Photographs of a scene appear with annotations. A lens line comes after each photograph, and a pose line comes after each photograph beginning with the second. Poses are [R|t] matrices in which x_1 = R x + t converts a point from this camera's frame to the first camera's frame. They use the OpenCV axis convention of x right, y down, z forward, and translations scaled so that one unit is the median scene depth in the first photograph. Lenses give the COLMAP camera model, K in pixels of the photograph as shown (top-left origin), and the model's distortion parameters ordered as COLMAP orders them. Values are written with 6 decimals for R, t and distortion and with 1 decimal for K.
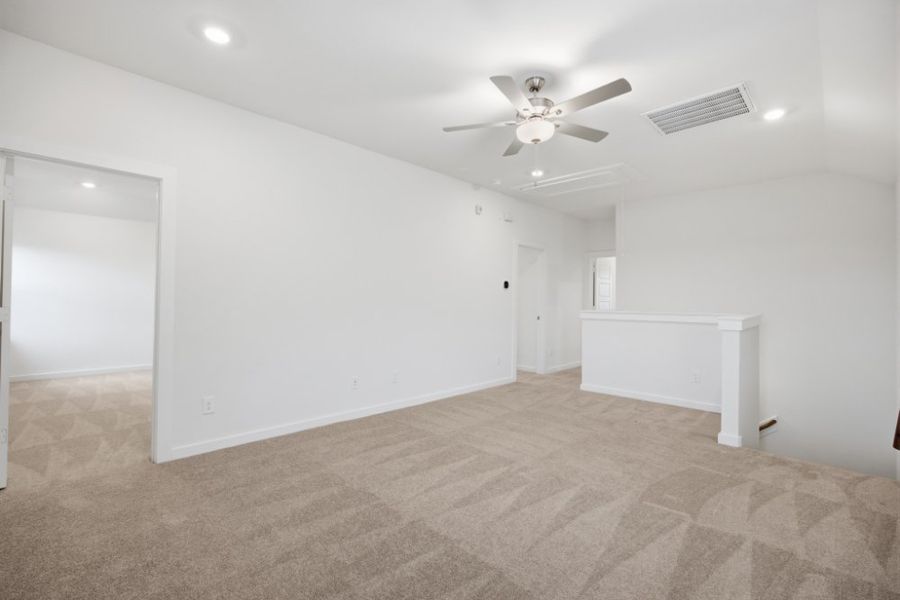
lens RADIAL K [[402.9, 0, 453.6], [0, 402.9, 294.5], [0, 0, 1]] dist [0.005206, 0.000506]
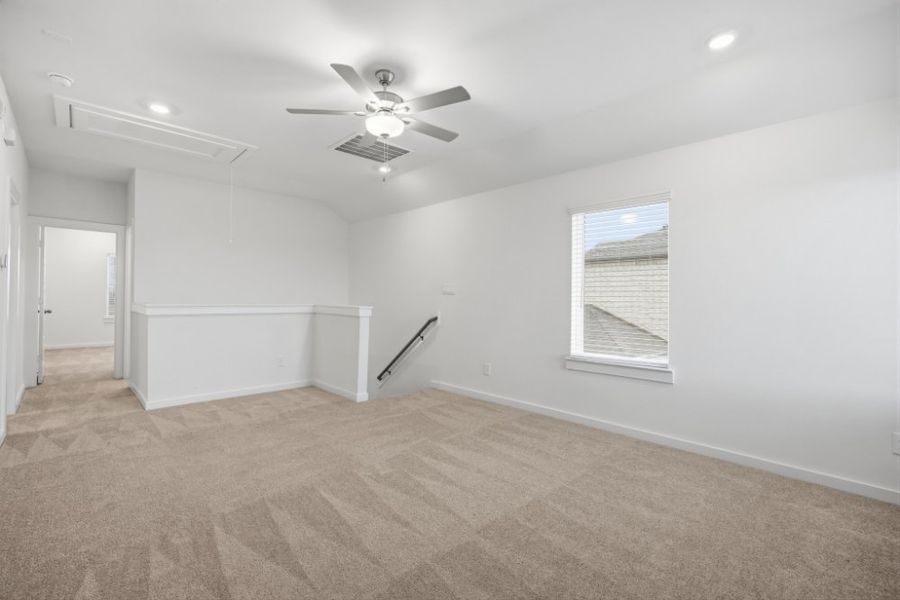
lens RADIAL K [[402.9, 0, 449.3], [0, 402.9, 296.2], [0, 0, 1]] dist [0.005206, 0.000506]
pose [[0.045145, -0.010402, 0.998926, -0.682528], [-0.031080, 0.999447, 0.011812, -0.005231], [-0.998497, -0.031579, 0.044797, 0.679979]]
